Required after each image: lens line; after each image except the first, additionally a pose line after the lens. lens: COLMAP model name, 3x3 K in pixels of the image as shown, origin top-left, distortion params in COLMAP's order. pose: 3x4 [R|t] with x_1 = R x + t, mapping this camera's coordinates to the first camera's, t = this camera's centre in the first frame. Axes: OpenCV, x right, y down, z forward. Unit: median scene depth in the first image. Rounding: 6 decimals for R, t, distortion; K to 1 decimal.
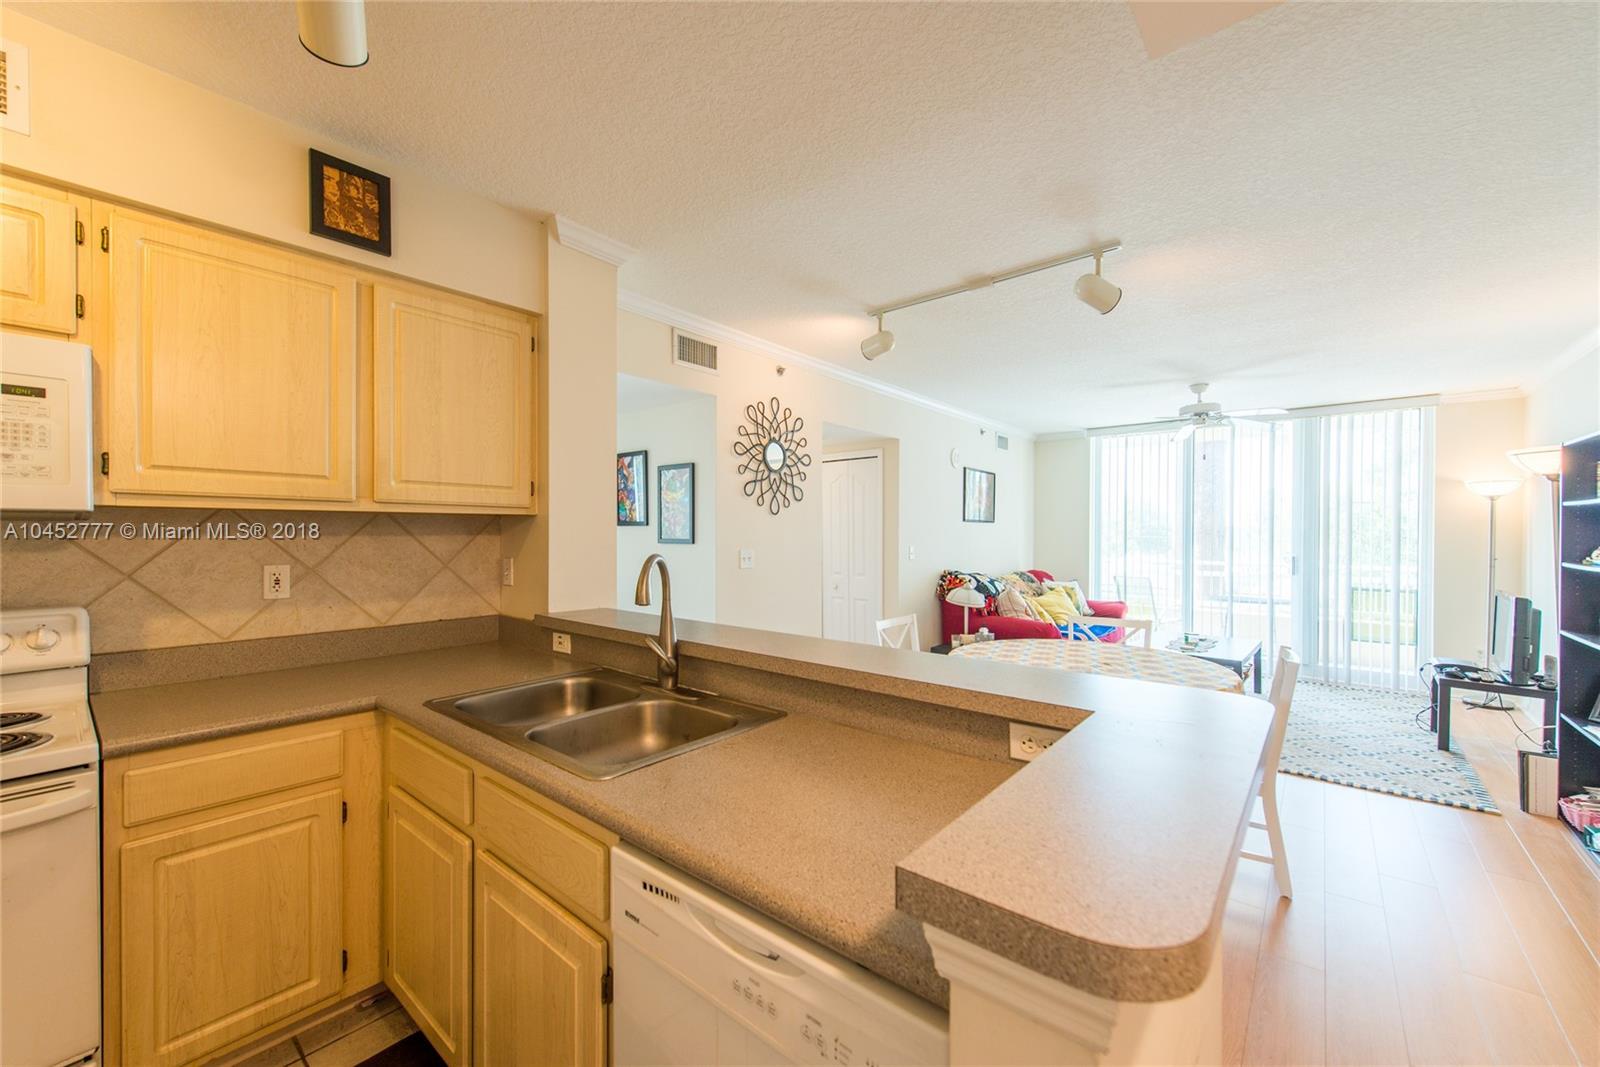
lens RADIAL K [[625.8, 0, 789.2], [0, 625.8, 537.8], [0, 0, 1]] dist [0.019355, -0.006070]
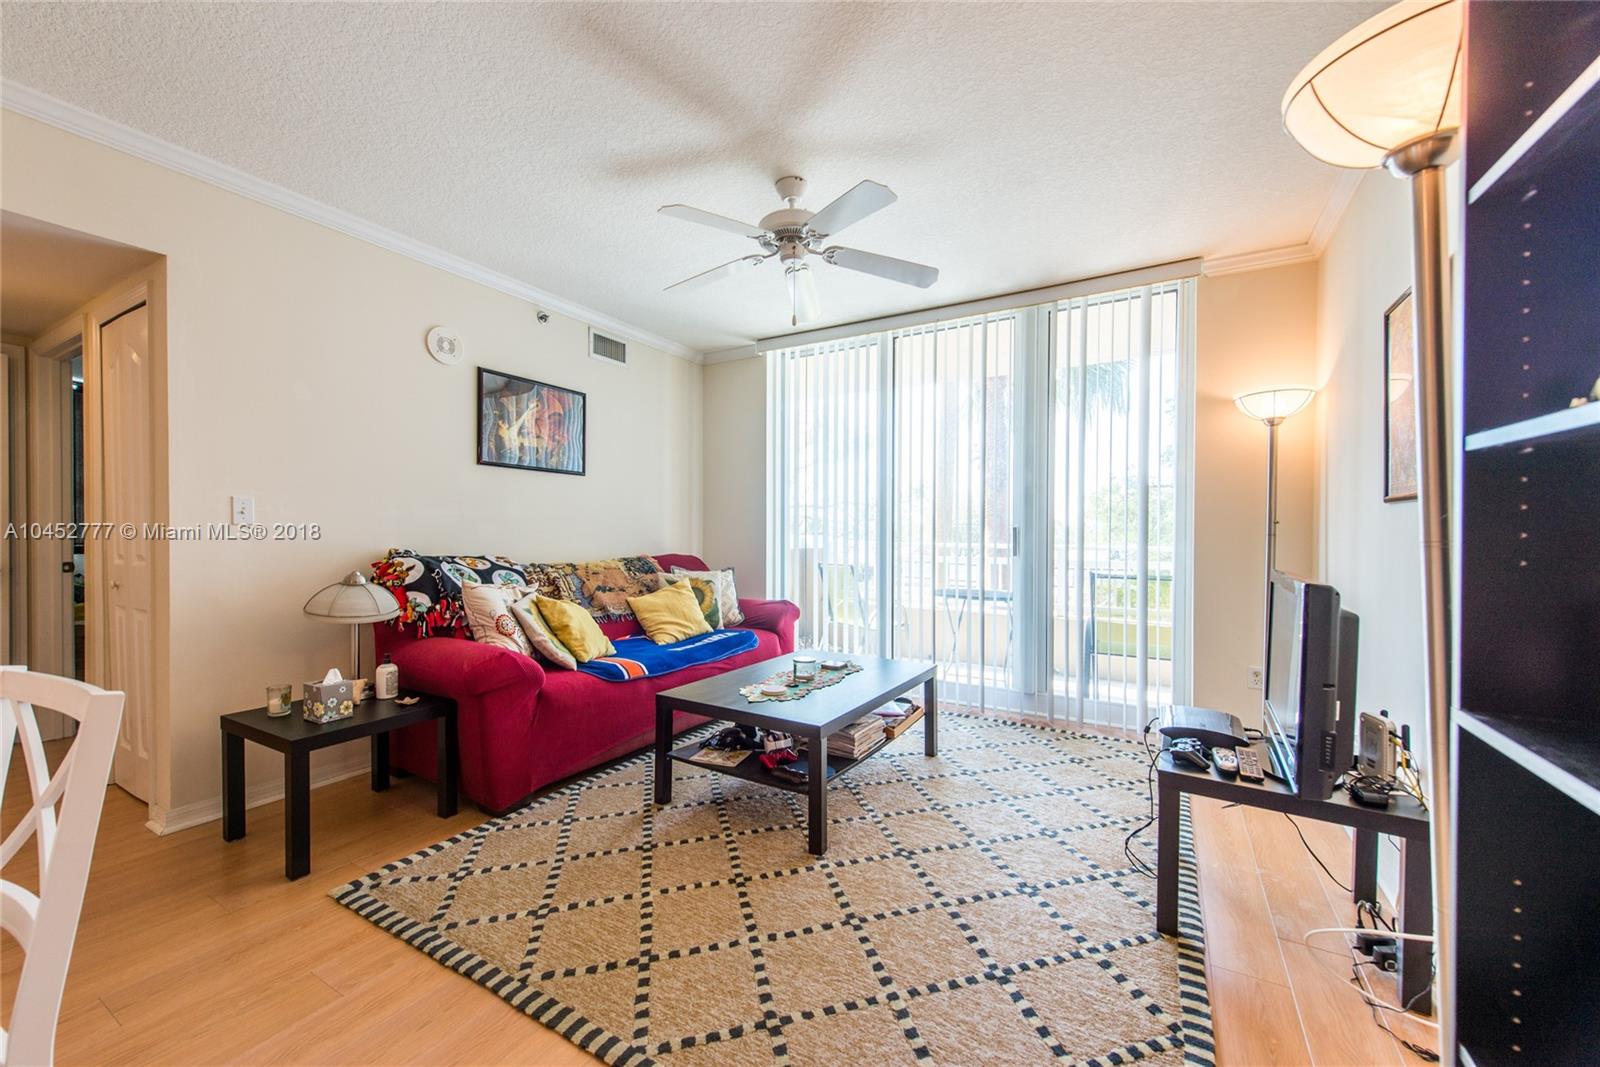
lens RADIAL K [[625.8, 0, 789.2], [0, 625.8, 537.8], [0, 0, 1]] dist [0.019355, -0.006070]
pose [[0.985907, -0.001815, 0.167282, 1.165699], [0.001524, 0.999997, 0.001870, 0.098411], [-0.167285, -0.001589, 0.985907, 1.020006]]
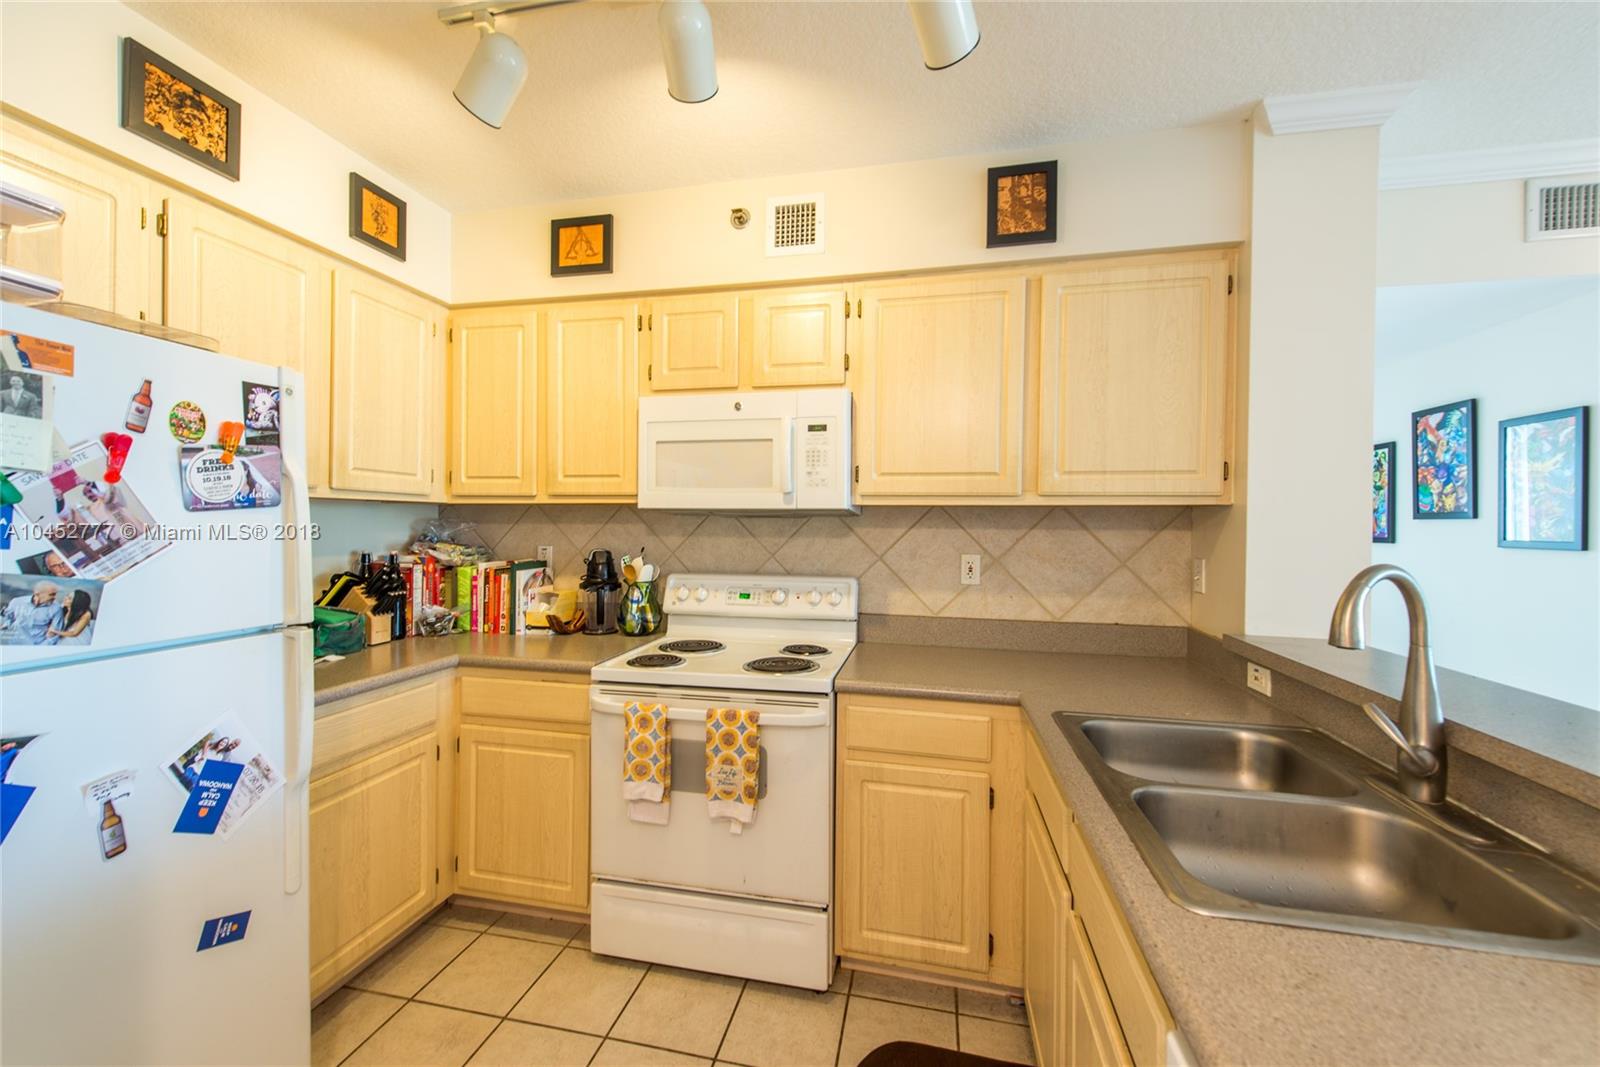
lens RADIAL K [[639.8, 0, 787.9], [0, 639.8, 526.3], [0, 0, 1]] dist [0.020090, -0.007154]
pose [[0.464392, 0.005142, -0.885615, 0.045581], [-0.015476, 0.999878, -0.002310, 0.000238], [0.885495, 0.014778, 0.464415, 0.155851]]
